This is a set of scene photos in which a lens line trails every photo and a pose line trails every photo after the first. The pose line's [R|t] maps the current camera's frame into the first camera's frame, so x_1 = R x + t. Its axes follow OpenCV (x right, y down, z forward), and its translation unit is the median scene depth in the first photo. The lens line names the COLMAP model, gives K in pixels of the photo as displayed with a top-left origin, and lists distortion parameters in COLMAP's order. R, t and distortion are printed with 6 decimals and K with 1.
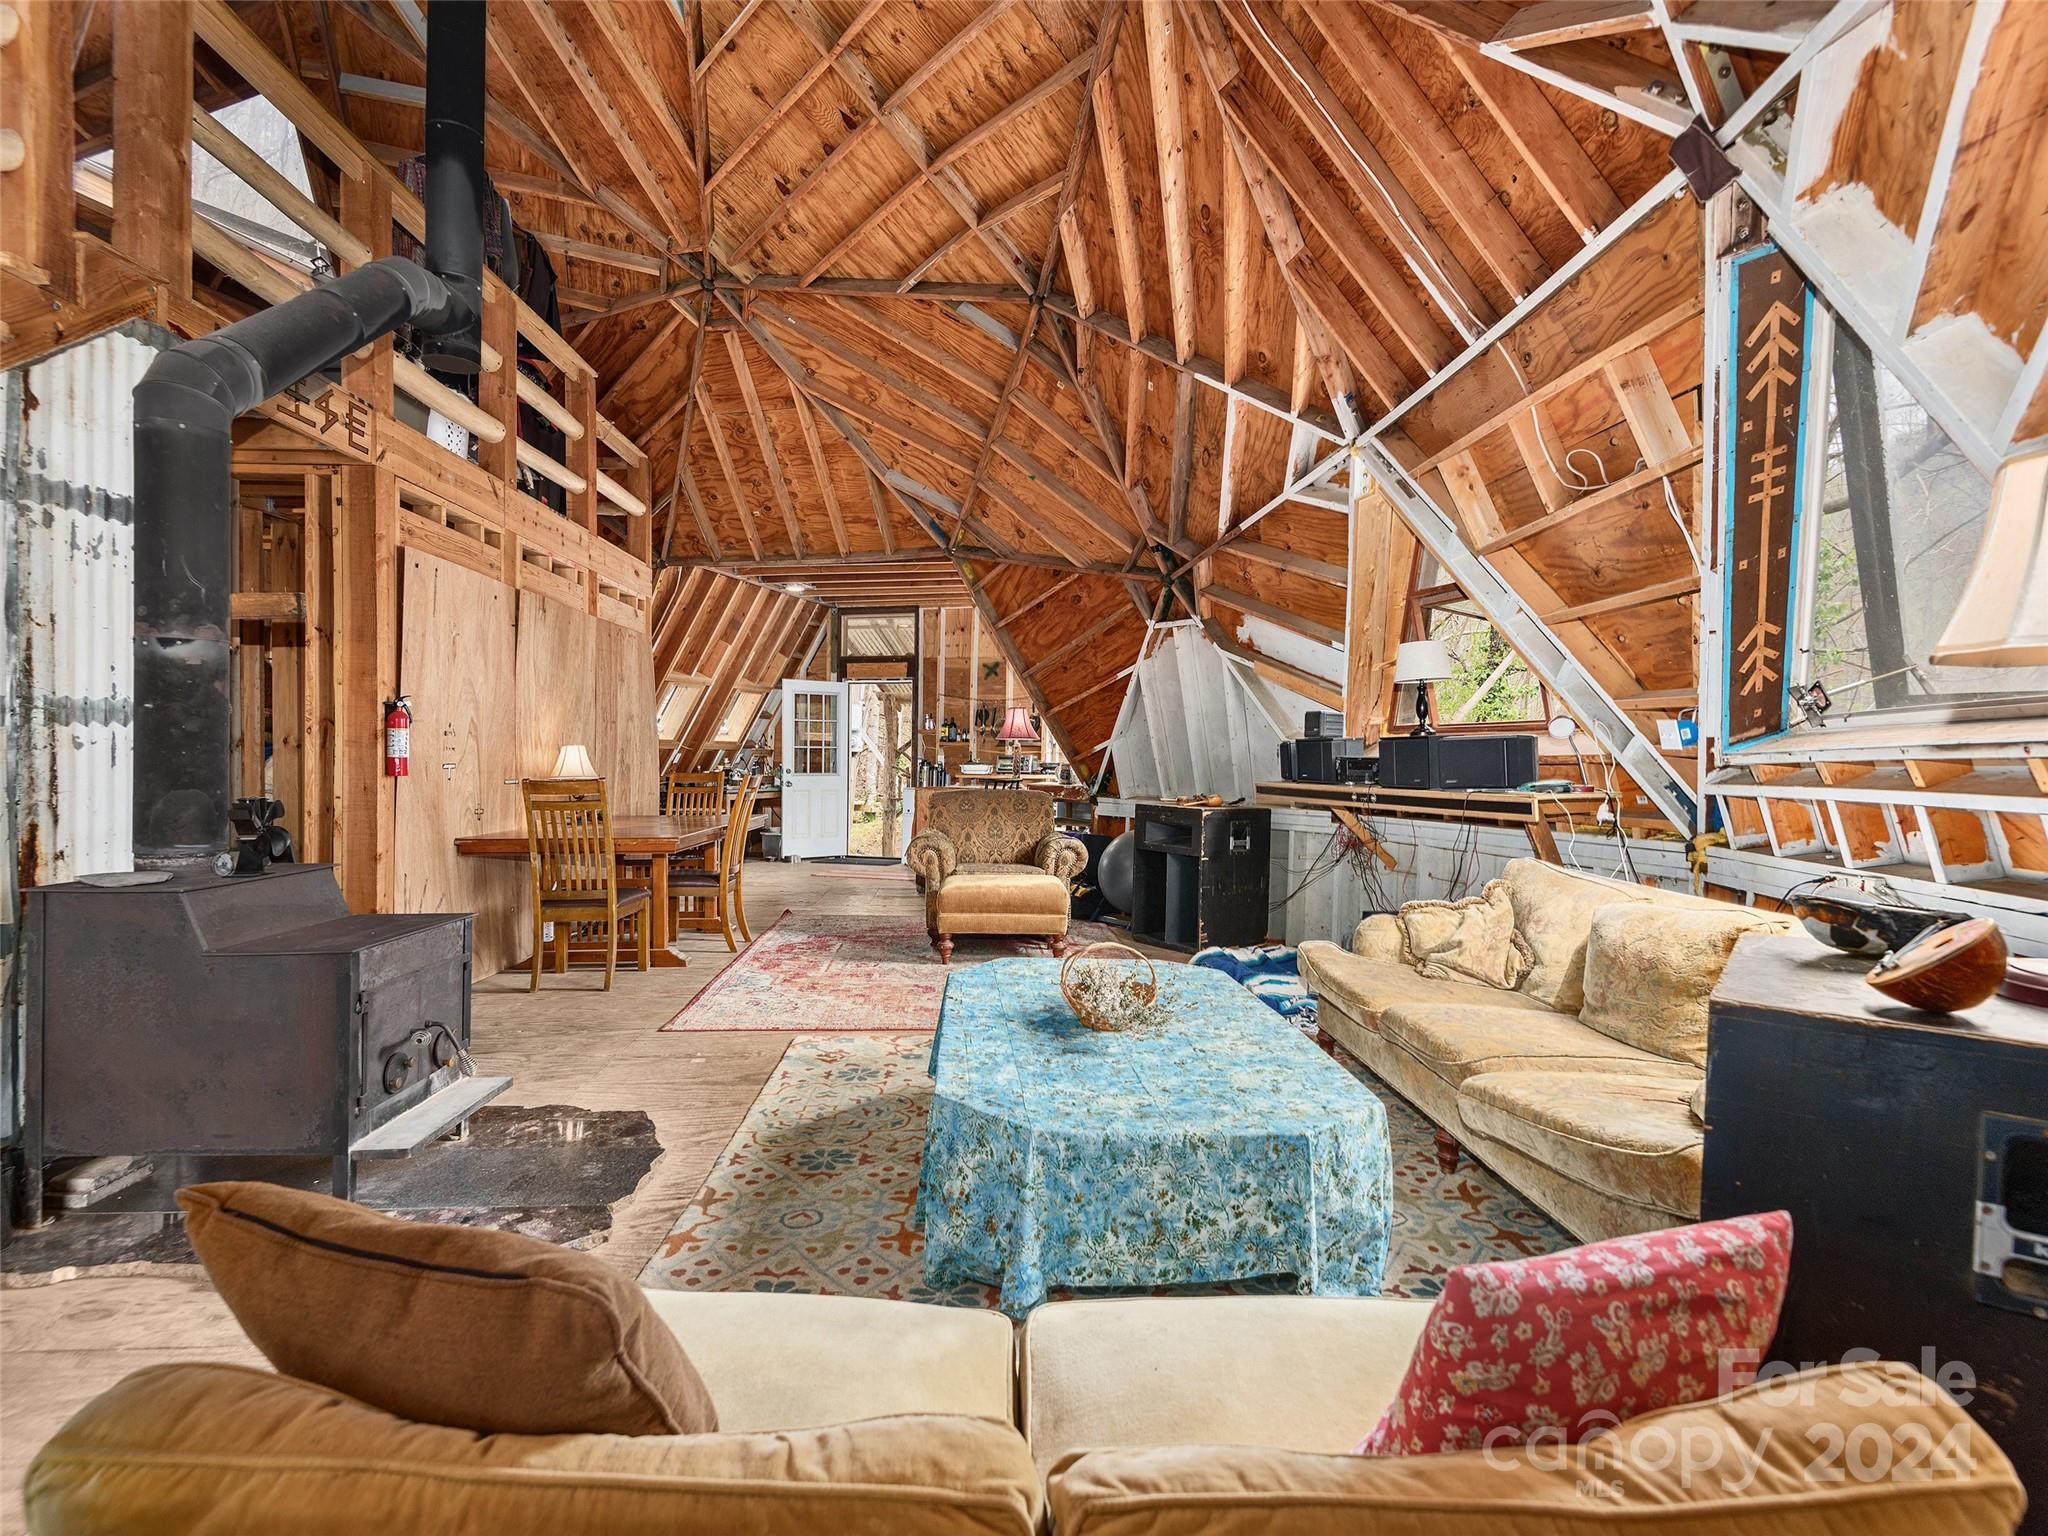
lens RADIAL K [[1042.7, 0, 1015.4], [0, 1042.7, 770.1], [0, 0, 1]] dist [0.038317, -0.024696]
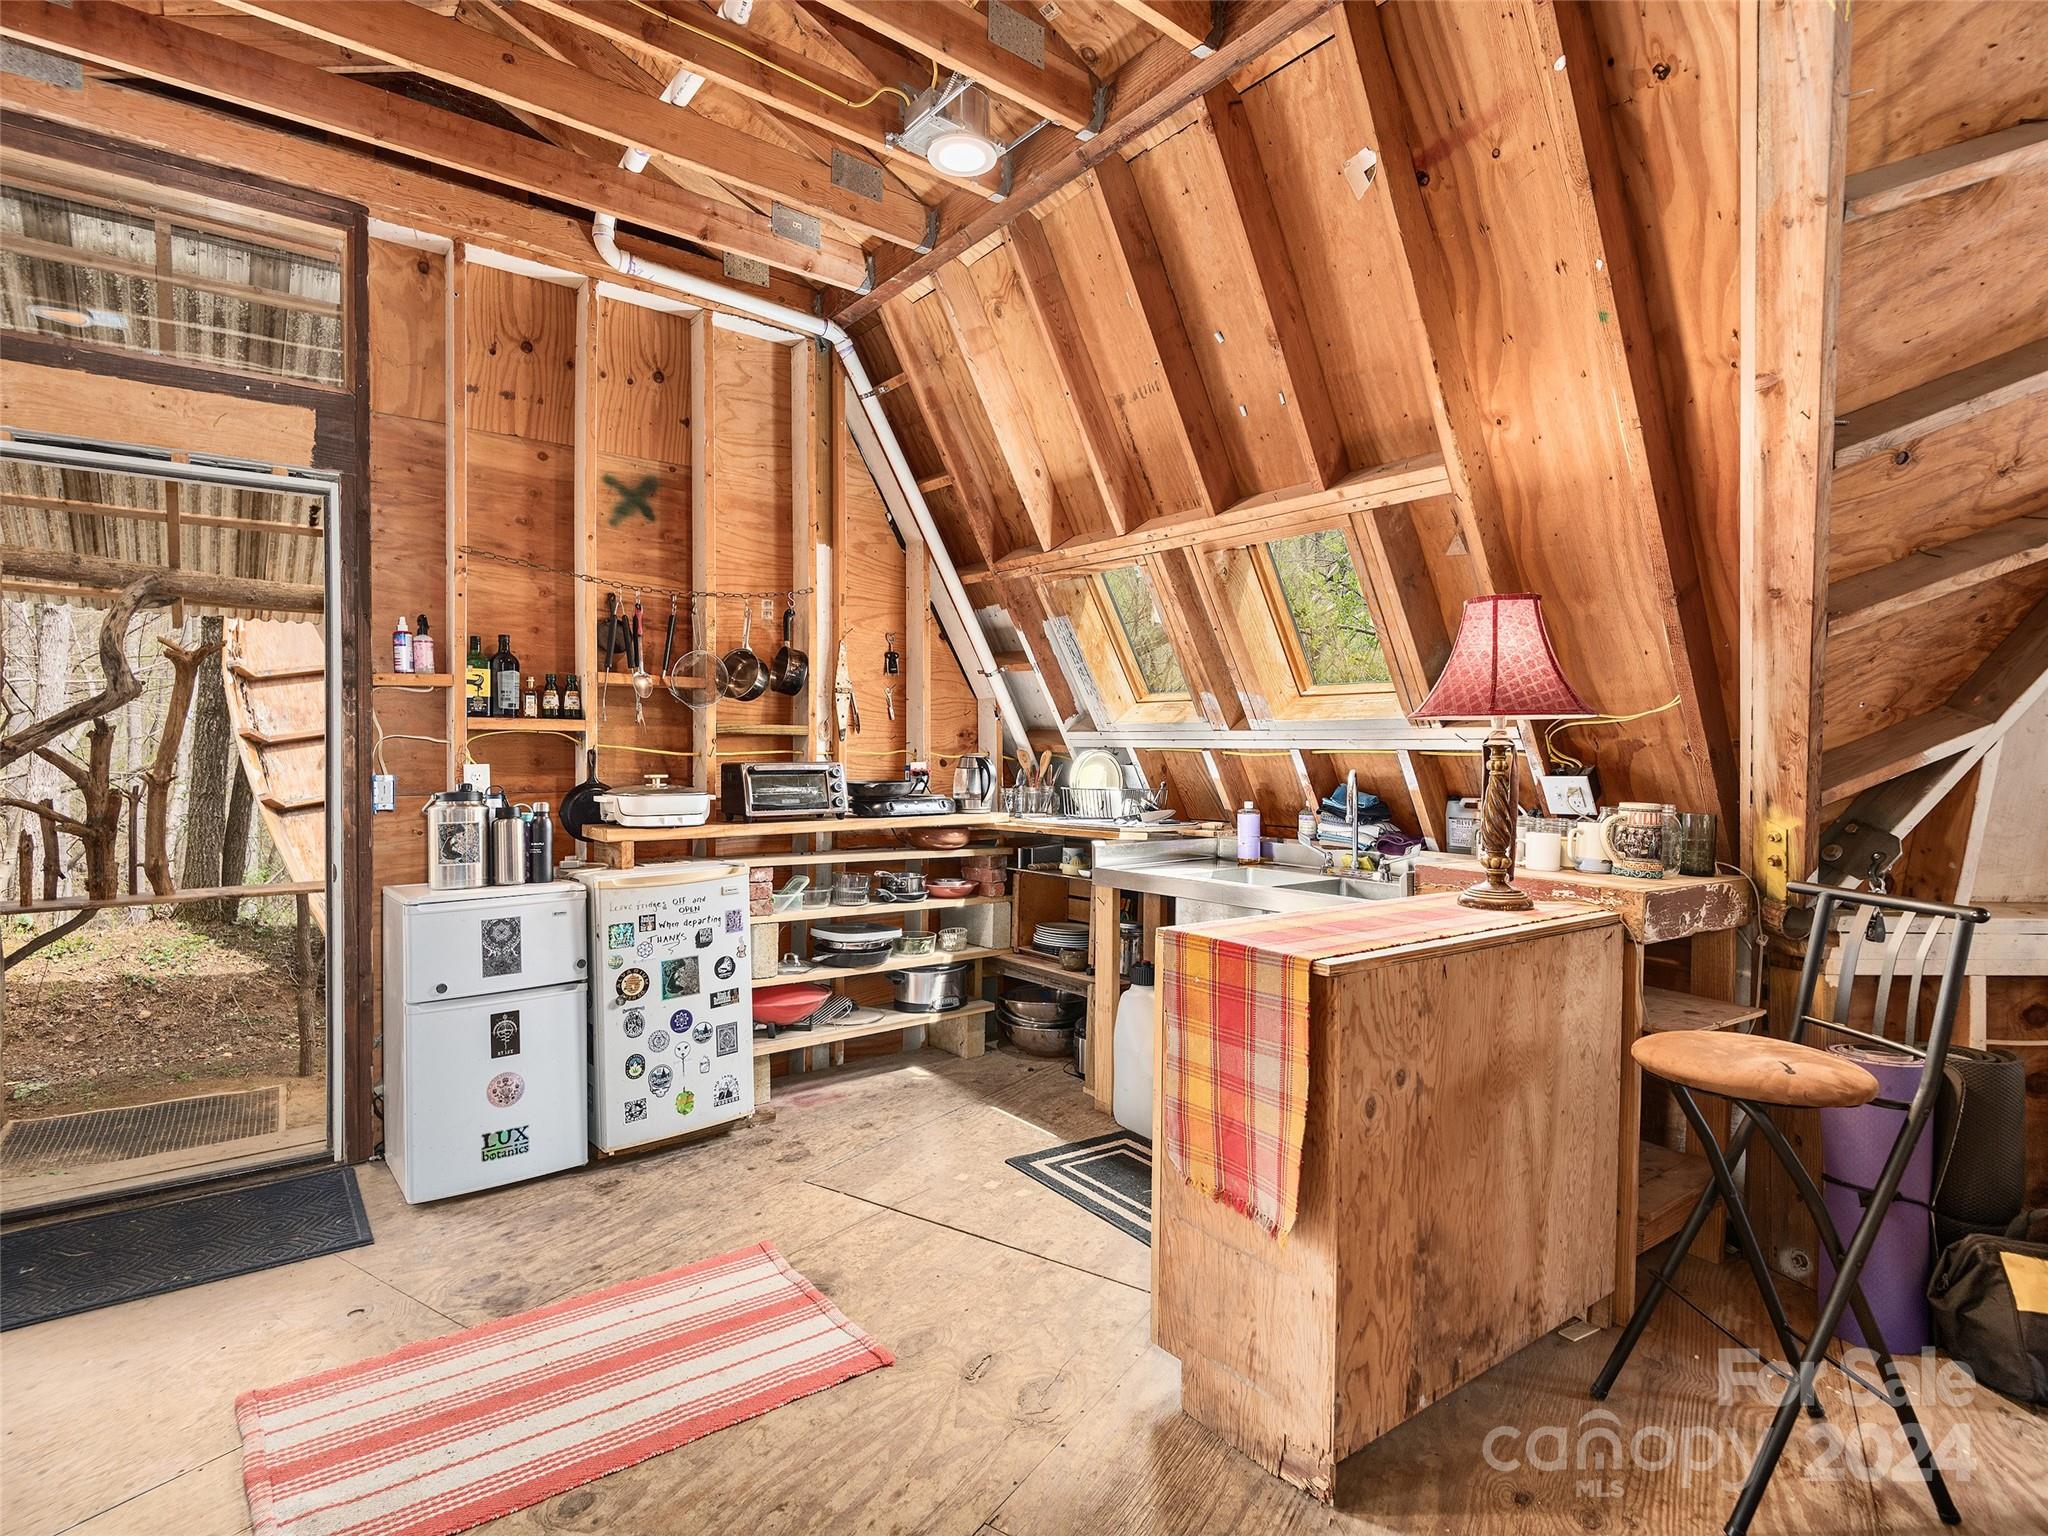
lens RADIAL K [[1042.7, 0, 1015.4], [0, 1042.7, 770.1], [0, 0, 1]] dist [0.038317, -0.024696]
pose [[0.596367, -0.029672, 0.802163, -0.349652], [0.014838, 0.999553, 0.025943, -0.028948], [-0.802575, -0.003569, 0.596541, 1.143179]]
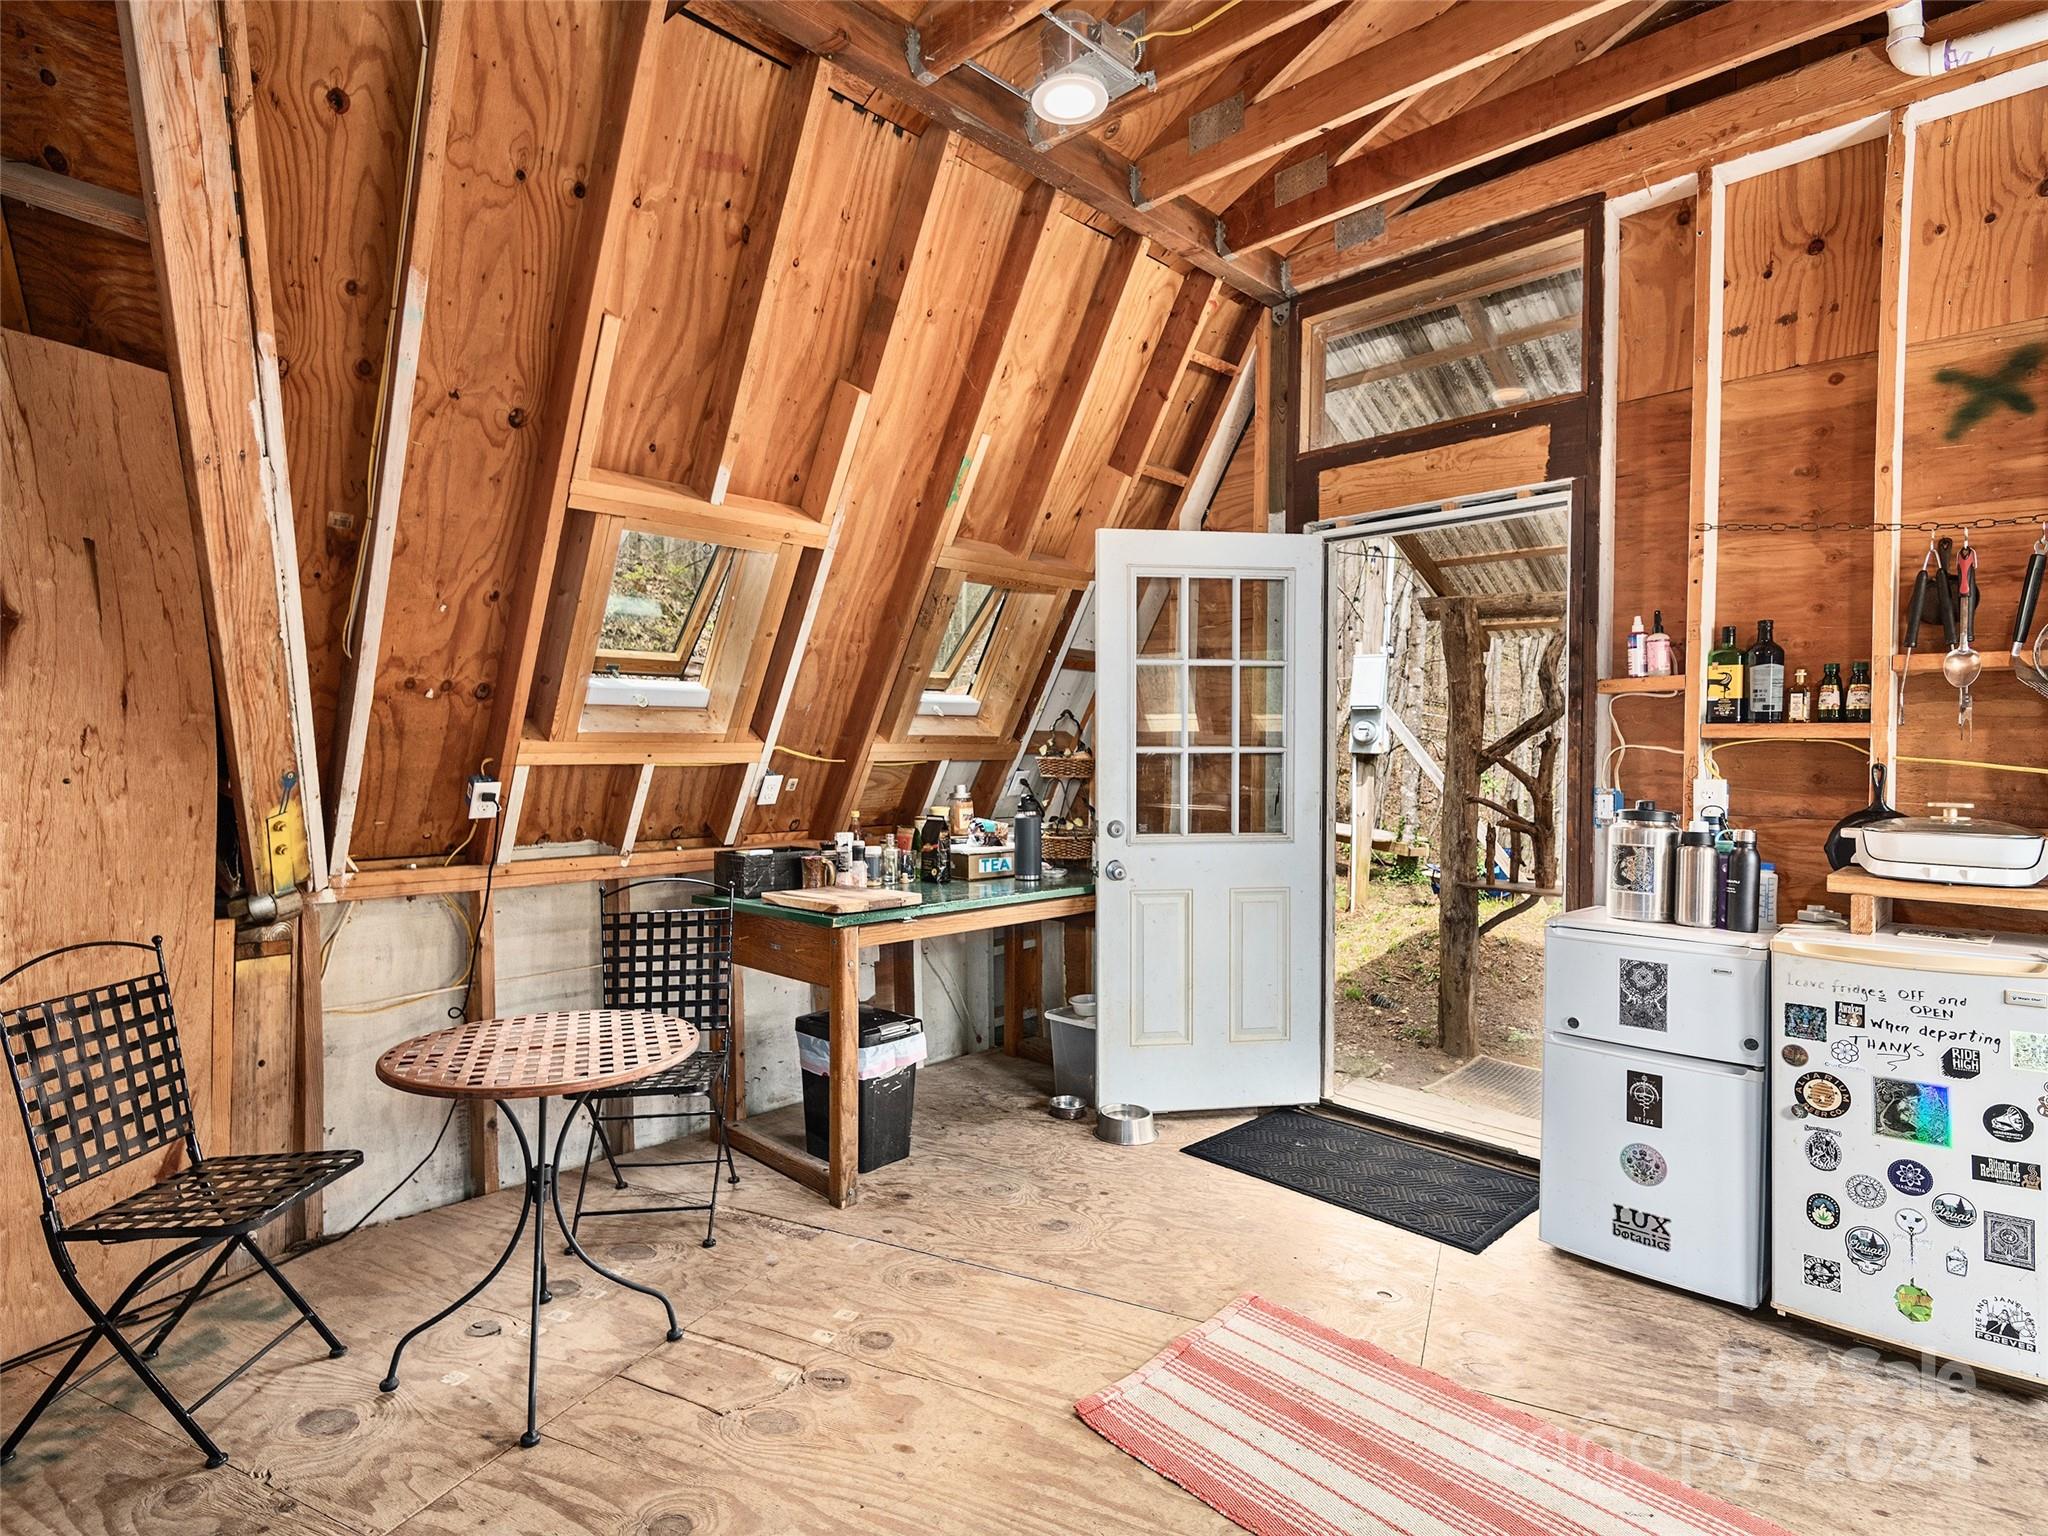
lens RADIAL K [[1042.7, 0, 1015.4], [0, 1042.7, 770.1], [0, 0, 1]] dist [0.038317, -0.024696]
pose [[0.875879, 0.000846, -0.482530, -0.151534], [0.000702, 0.999995, 0.003027, -0.027949], [0.482530, -0.002990, 0.875874, 1.142366]]
